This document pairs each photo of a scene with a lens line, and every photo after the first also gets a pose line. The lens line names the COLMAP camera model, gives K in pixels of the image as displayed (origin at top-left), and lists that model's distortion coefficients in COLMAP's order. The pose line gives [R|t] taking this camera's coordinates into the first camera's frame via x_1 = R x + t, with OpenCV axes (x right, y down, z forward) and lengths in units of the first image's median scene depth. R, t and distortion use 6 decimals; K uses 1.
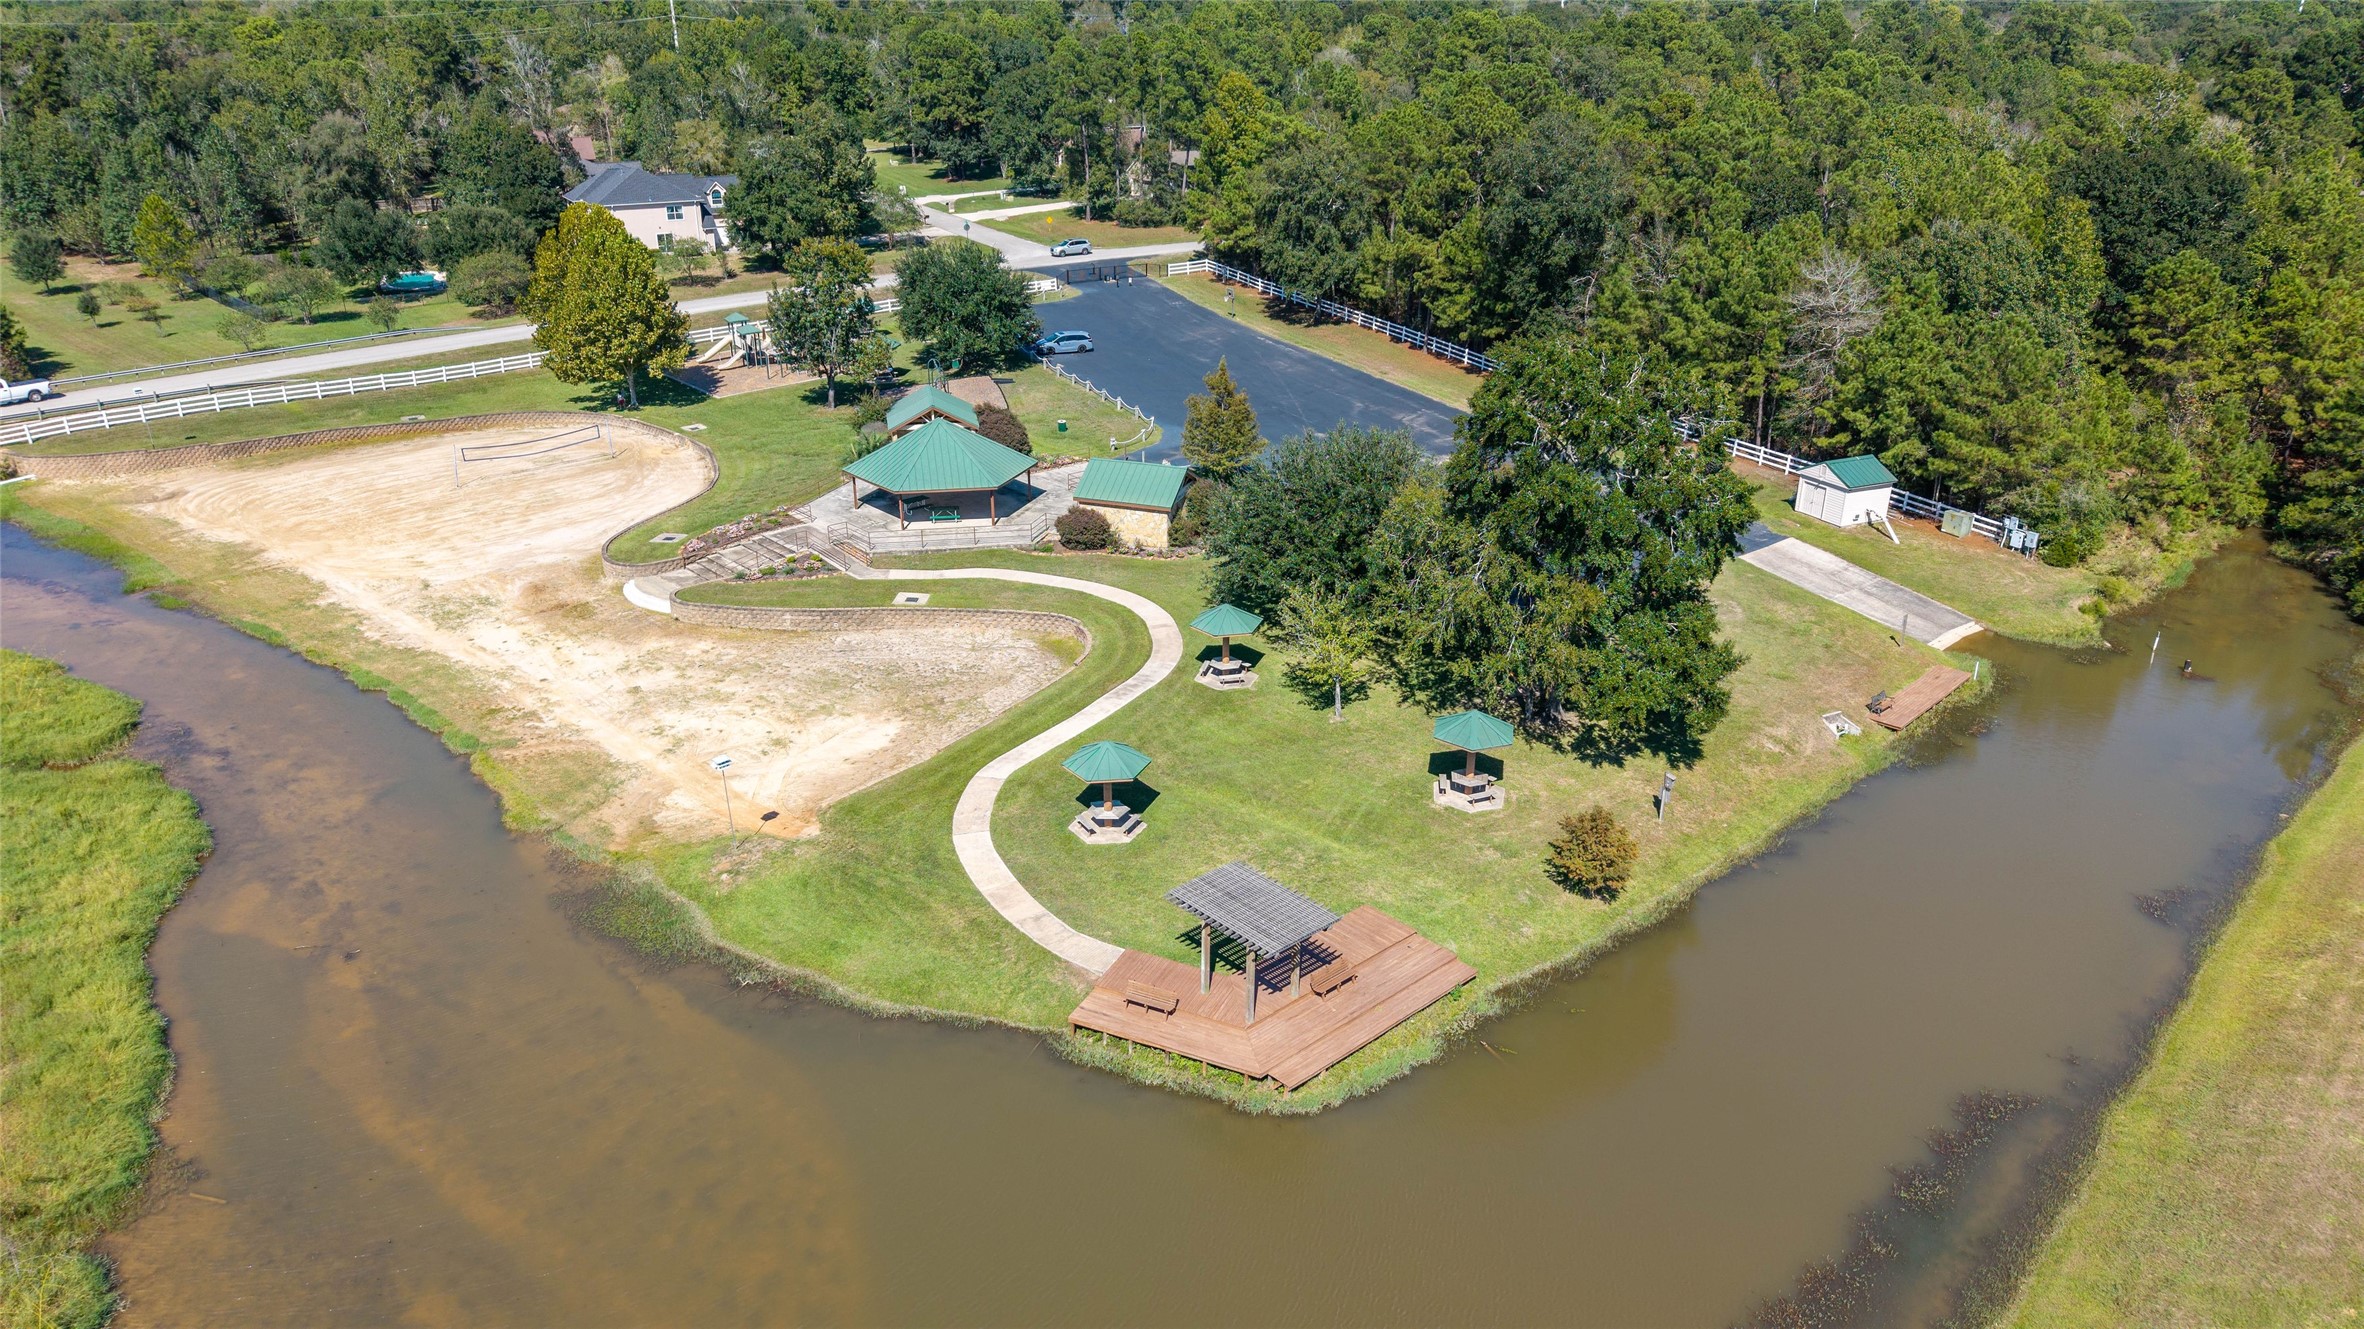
lens RADIAL K [[1588.1, 0, 1182.0], [0, 1588.1, 664.5], [0, 0, 1]] dist [0.028524, -0.028620]
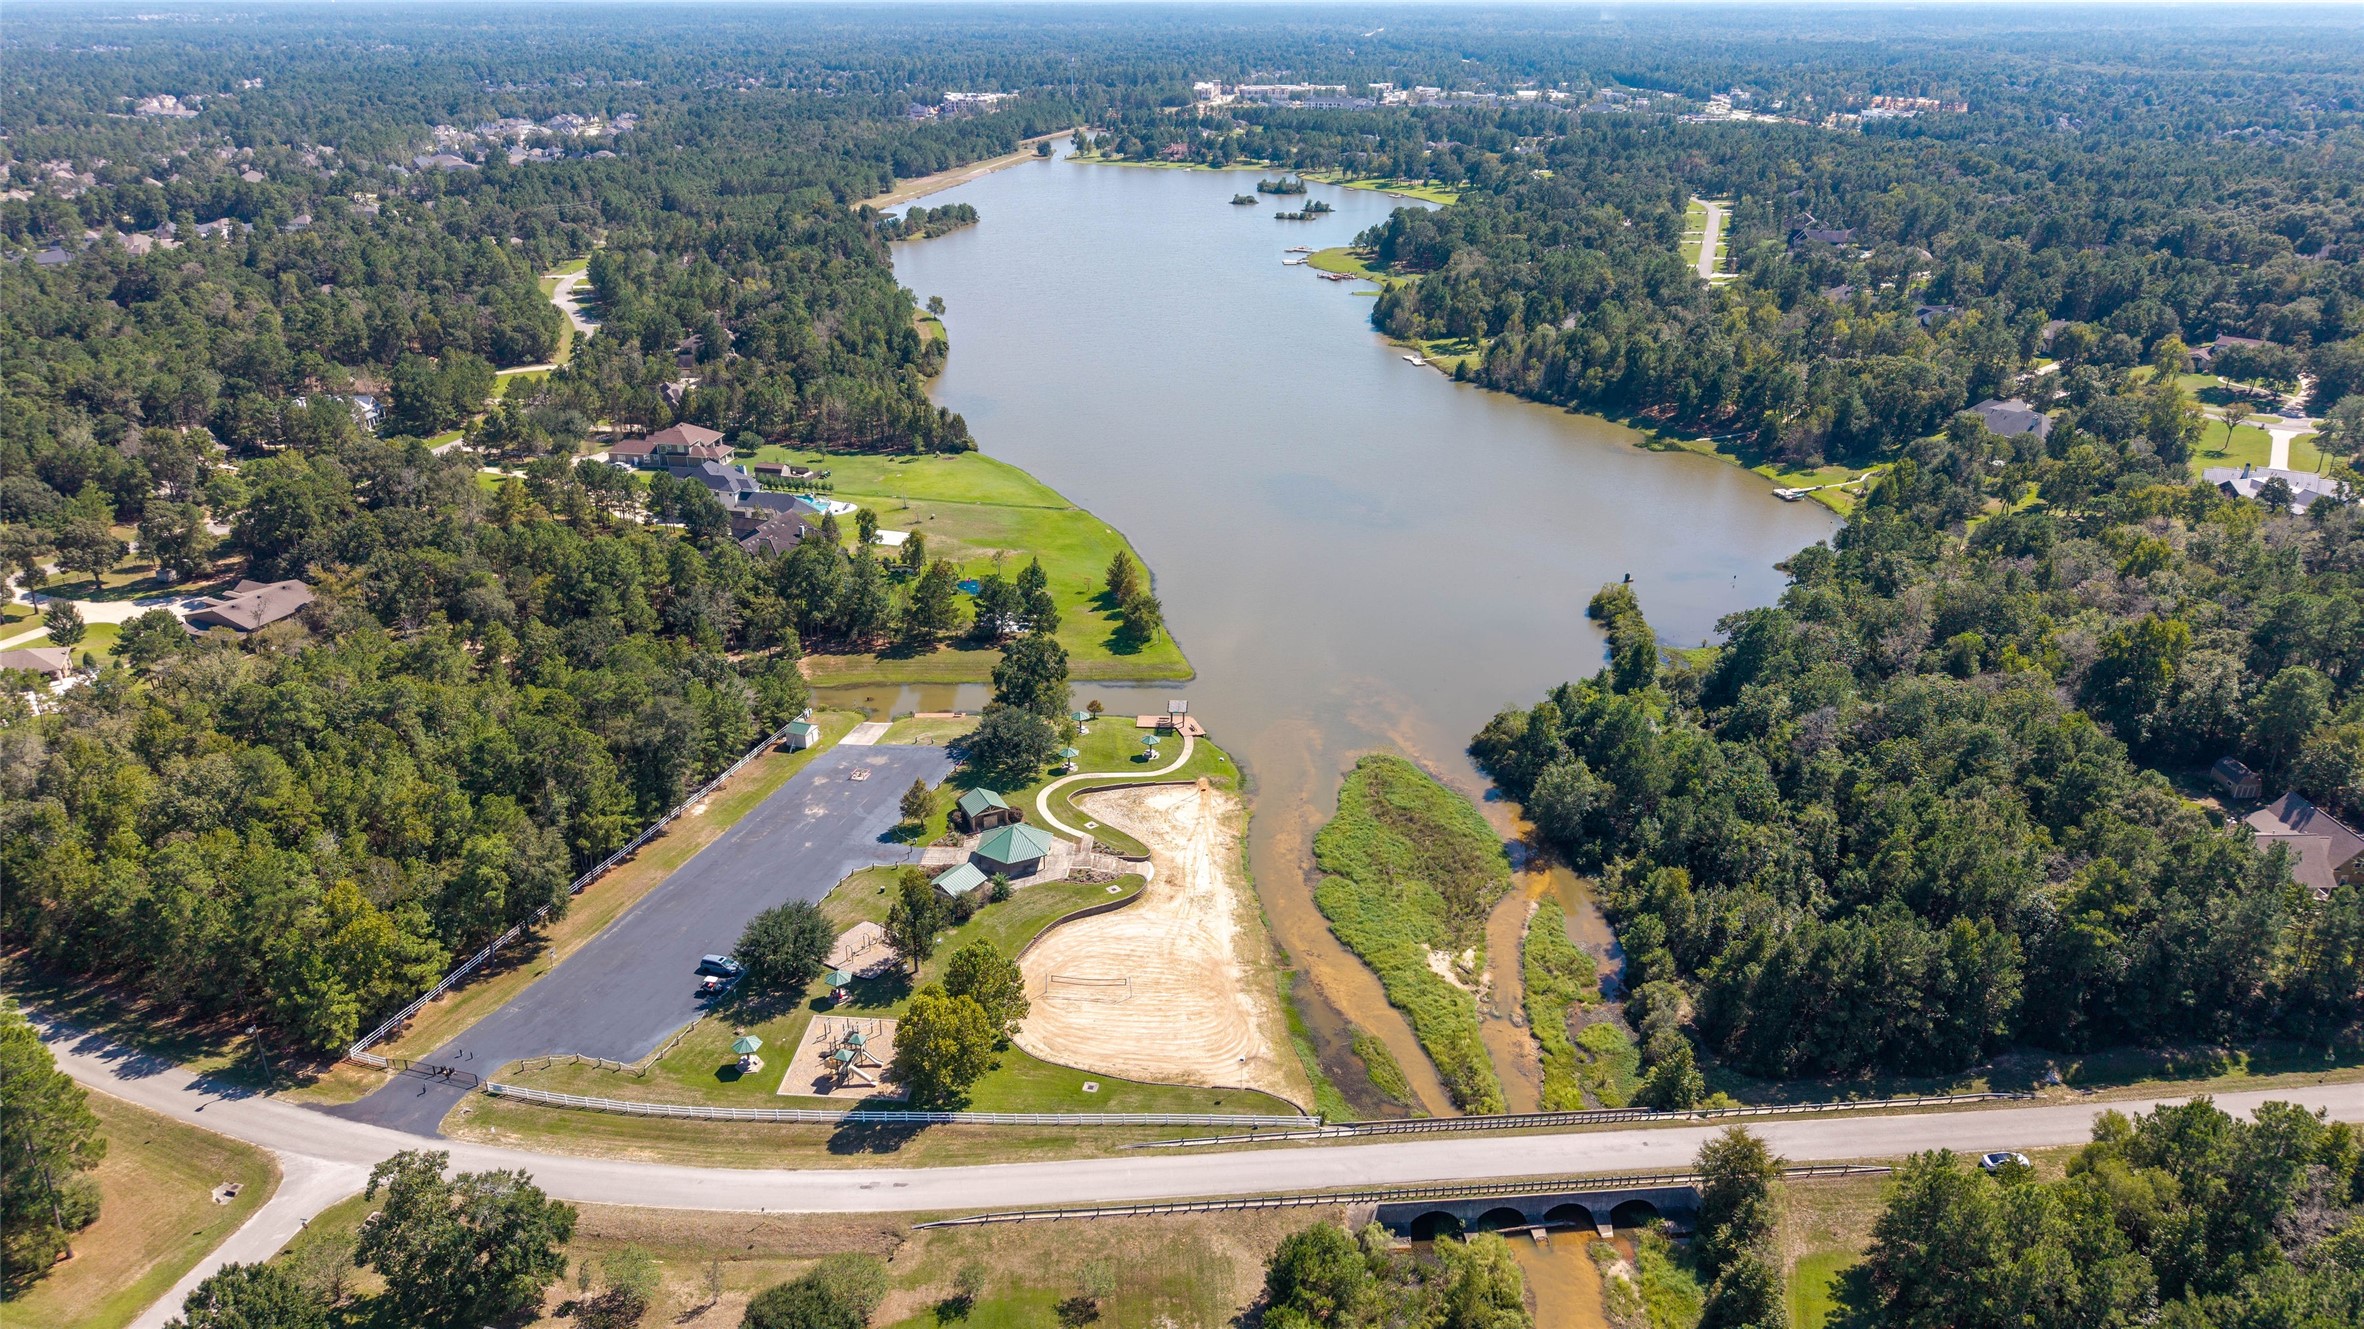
lens RADIAL K [[1588.1, 0, 1182.0], [0, 1588.1, 664.5], [0, 0, 1]] dist [0.028524, -0.028620]
pose [[-0.715698, -0.283918, 0.638096, -1.993842], [0.262269, 0.737517, 0.622321, -1.953203], [-0.647295, 0.612747, -0.453377, 1.990804]]
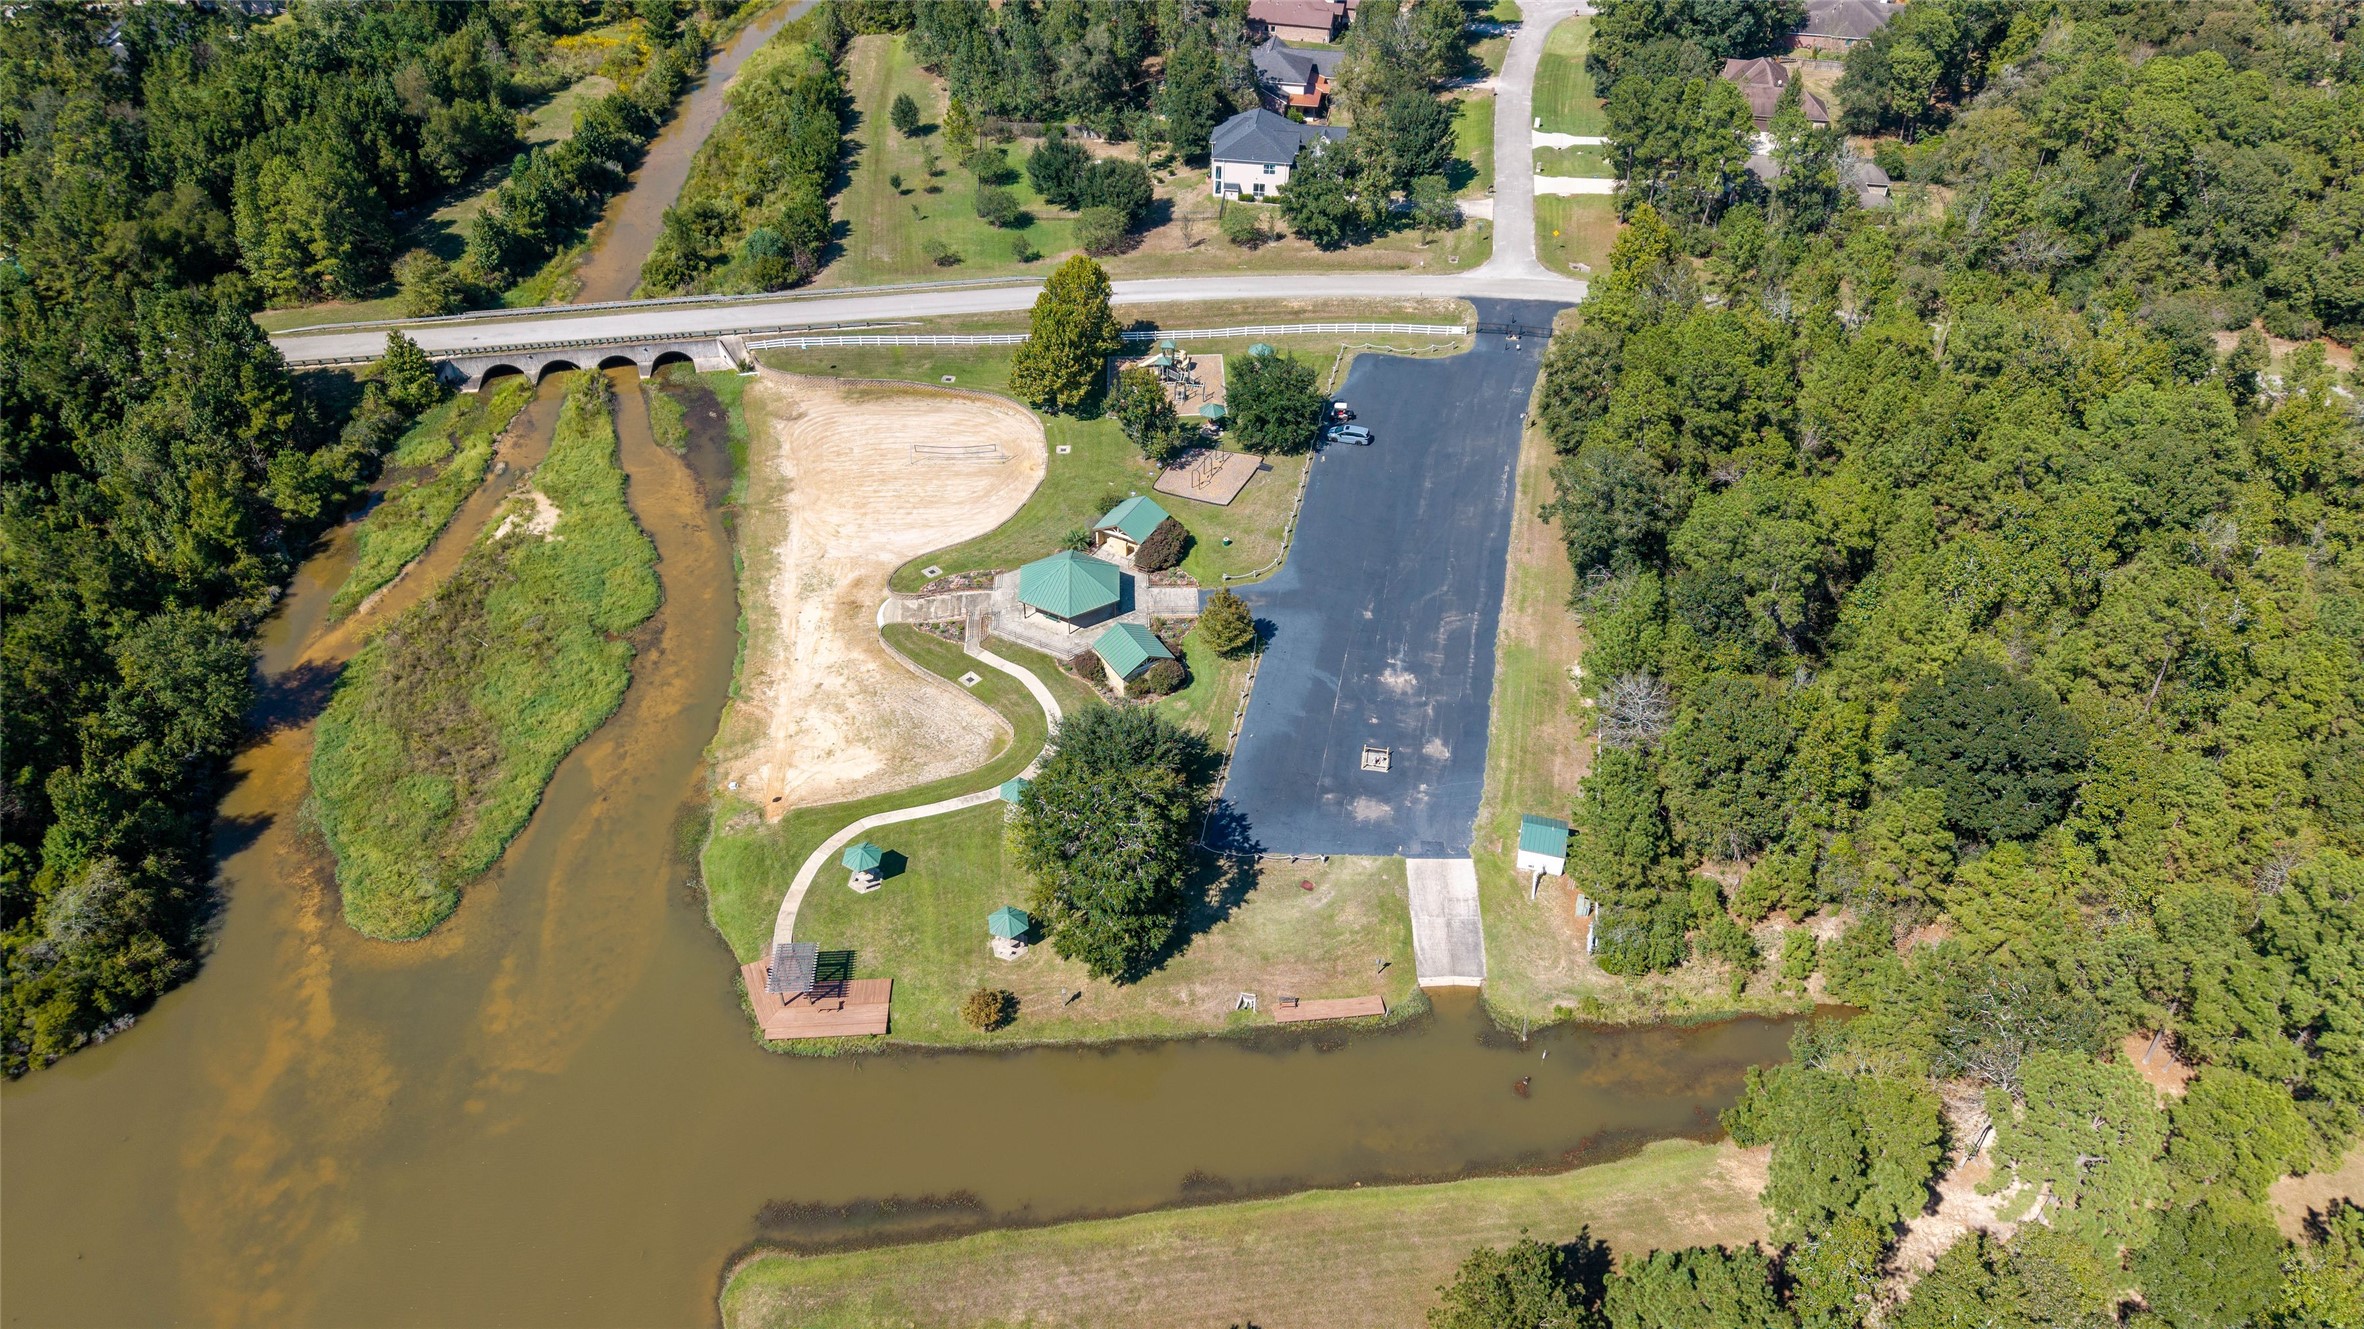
lens RADIAL K [[1593.1, 0, 1182.0], [0, 1593.1, 664.5], [0, 0, 1]] dist [0.066230, -0.086988]
pose [[0.774802, 0.405262, -0.485226, 0.907329], [-0.249425, 0.901209, 0.354414, -0.771411], [0.580920, -0.153573, 0.799341, -0.329487]]
